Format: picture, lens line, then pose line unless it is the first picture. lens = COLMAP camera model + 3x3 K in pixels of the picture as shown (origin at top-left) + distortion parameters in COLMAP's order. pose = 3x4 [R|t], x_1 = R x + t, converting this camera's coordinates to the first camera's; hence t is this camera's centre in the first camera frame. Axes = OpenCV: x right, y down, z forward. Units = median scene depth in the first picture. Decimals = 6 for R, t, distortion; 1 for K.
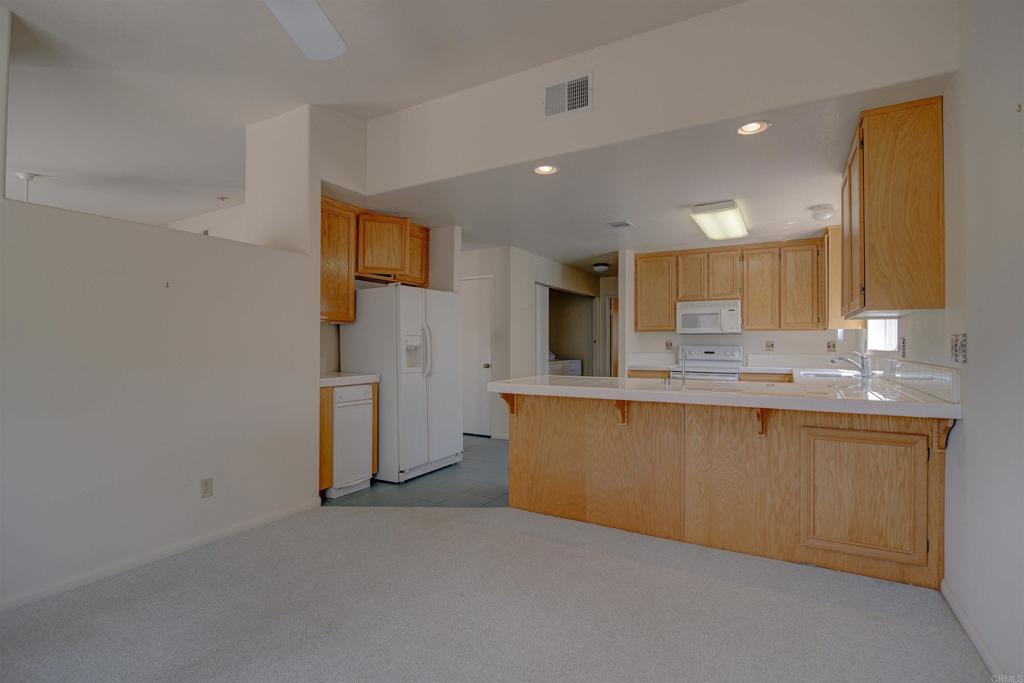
lens RADIAL K [[484.2, 0, 527.4], [0, 484.2, 340.4], [0, 0, 1]] dist [-0.018393, -0.000145]
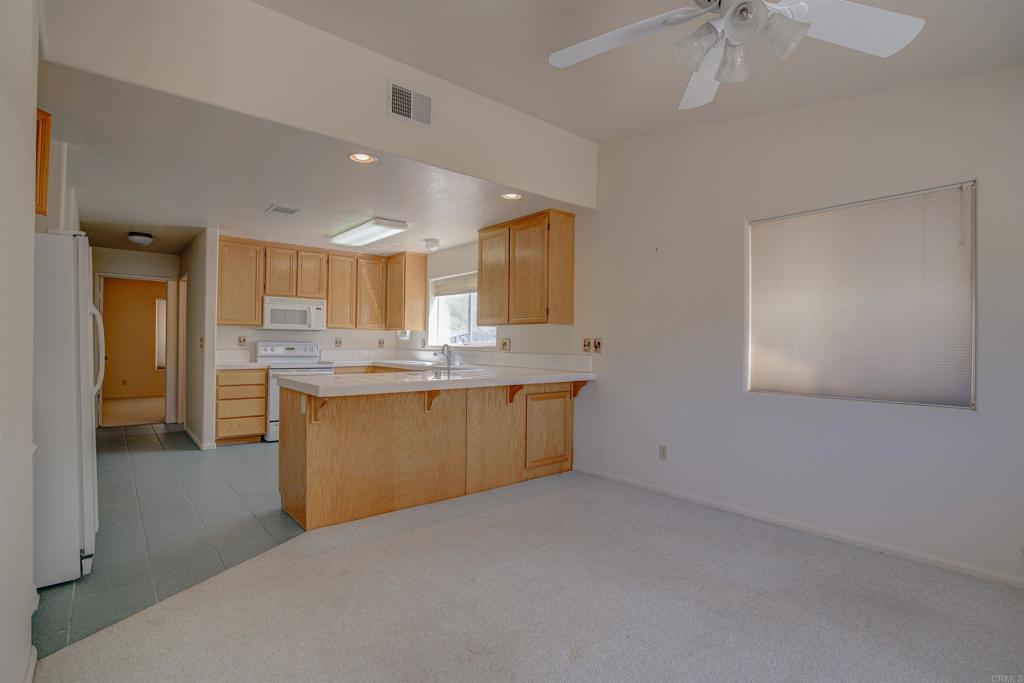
lens RADIAL K [[484.2, 0, 527.4], [0, 484.2, 340.4], [0, 0, 1]] dist [-0.018393, -0.000145]
pose [[0.330519, 0.007868, 0.943767, -0.730763], [-0.017028, 0.999852, -0.002372, 0.002670], [-0.943646, -0.015286, 0.330604, 0.363377]]
